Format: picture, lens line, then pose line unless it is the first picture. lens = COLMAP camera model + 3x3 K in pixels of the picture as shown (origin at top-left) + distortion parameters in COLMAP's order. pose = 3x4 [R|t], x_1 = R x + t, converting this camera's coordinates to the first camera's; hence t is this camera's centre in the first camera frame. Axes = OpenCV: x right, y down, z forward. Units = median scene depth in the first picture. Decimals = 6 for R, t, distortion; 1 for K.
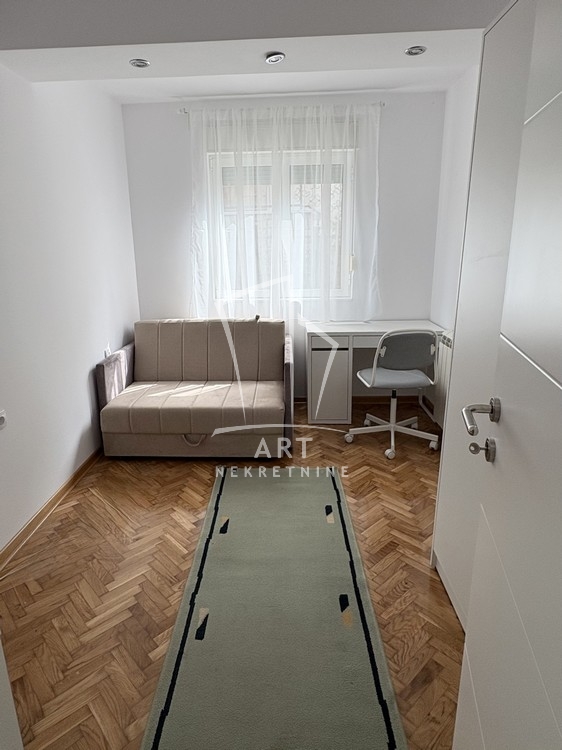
lens RADIAL K [[454.6, 0, 266.7], [0, 454.6, 357.6], [0, 0, 1]] dist [-0.007872, -0.001740]
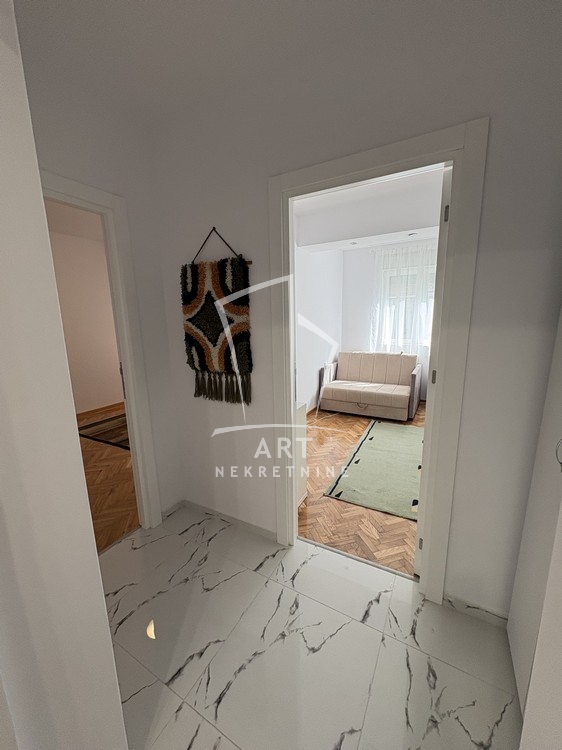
lens RADIAL K [[298.7, 0, 279.0], [0, 298.7, 375.8], [0, 0, 1]] dist [0.000061, -0.000097]
pose [[0.893725, 0.086438, -0.440208, 0.085189], [-0.106087, 0.994152, -0.020172, 0.093730], [0.435890, 0.064729, 0.897669, -0.375725]]
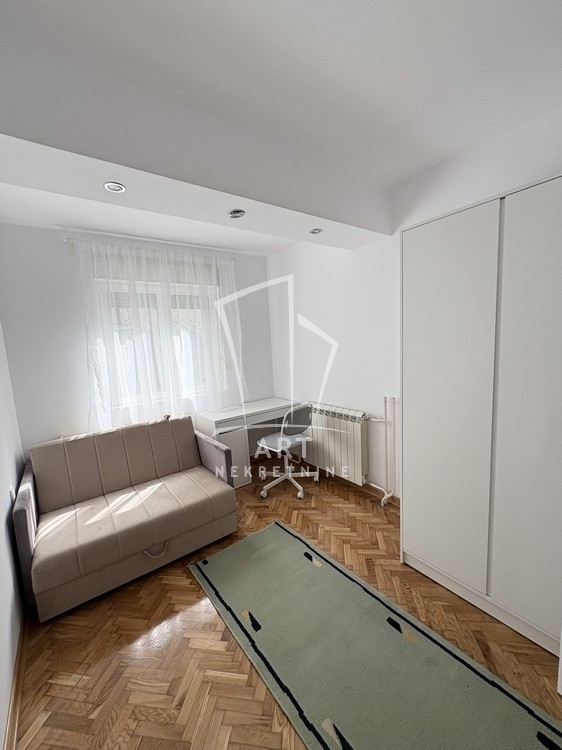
lens RADIAL K [[298.7, 0, 280.6], [0, 298.7, 373.3], [0, 0, 1]] dist [0.000061, -0.000097]
pose [[0.771353, -0.099725, 0.628546, -0.280816], [0.198603, 0.976043, -0.088867, -0.075395], [-0.604626, 0.193379, 0.772679, 0.218893]]
